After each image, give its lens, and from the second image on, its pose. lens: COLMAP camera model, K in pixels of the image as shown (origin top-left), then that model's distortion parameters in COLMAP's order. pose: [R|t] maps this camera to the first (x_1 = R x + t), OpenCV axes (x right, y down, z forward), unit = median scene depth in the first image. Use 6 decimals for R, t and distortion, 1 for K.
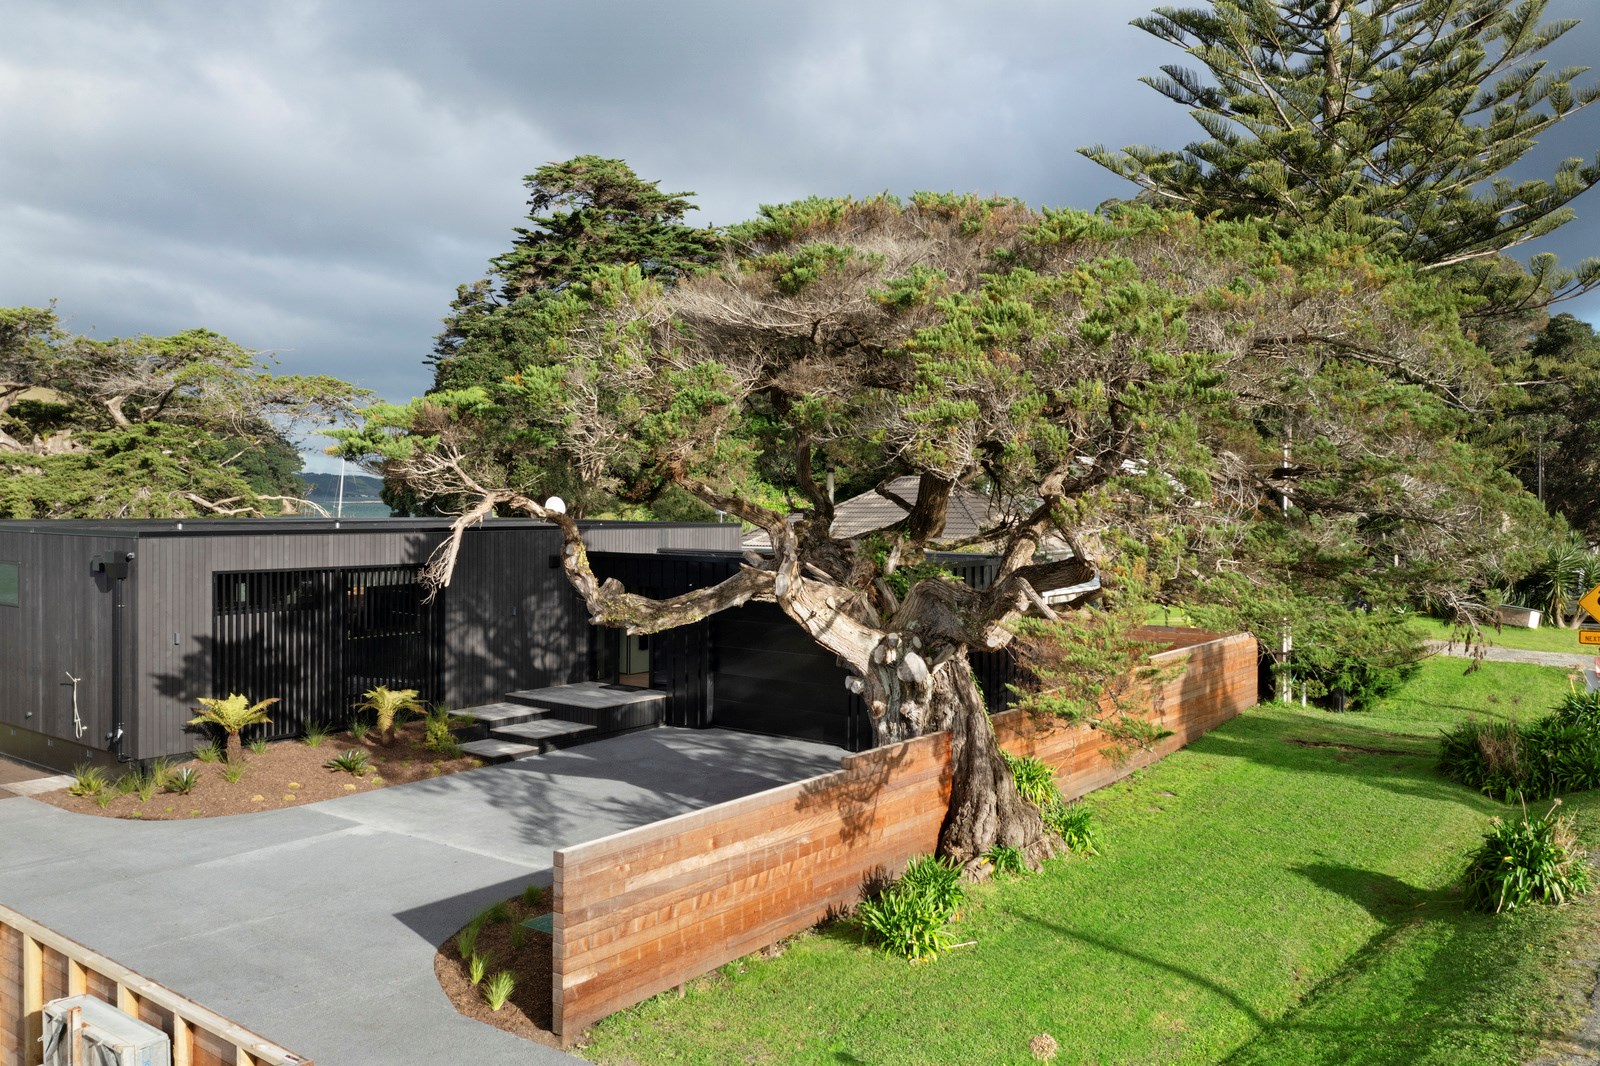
lens RADIAL K [[1258.3, 0, 797.4], [0, 1258.3, 488.0], [0, 0, 1]] dist [-0.006671, 0.000993]
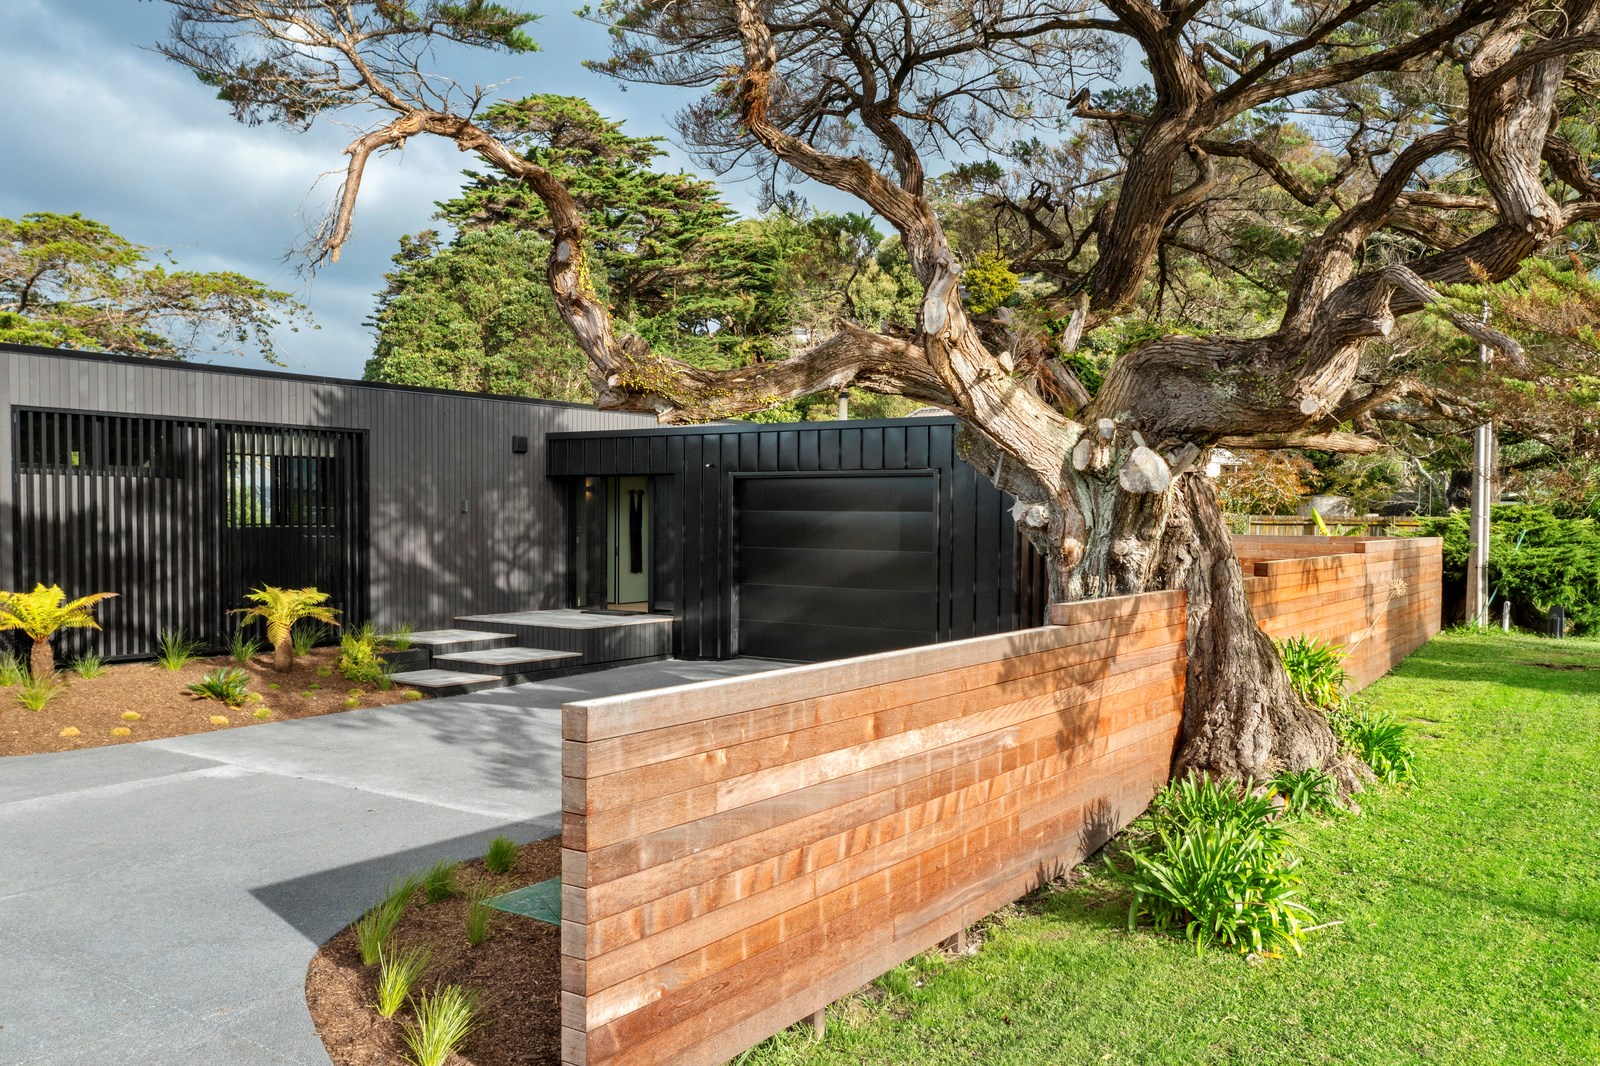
lens RADIAL K [[1273.5, 0, 800.0], [0, 1273.5, 533.0], [0, 0, 1]] dist [-0.004638, -0.003445]
pose [[0.999377, -0.002539, 0.035189, -0.089177], [0.001660, 0.999686, 0.024990, 0.152428], [-0.035241, -0.024916, 0.999068, 0.395312]]
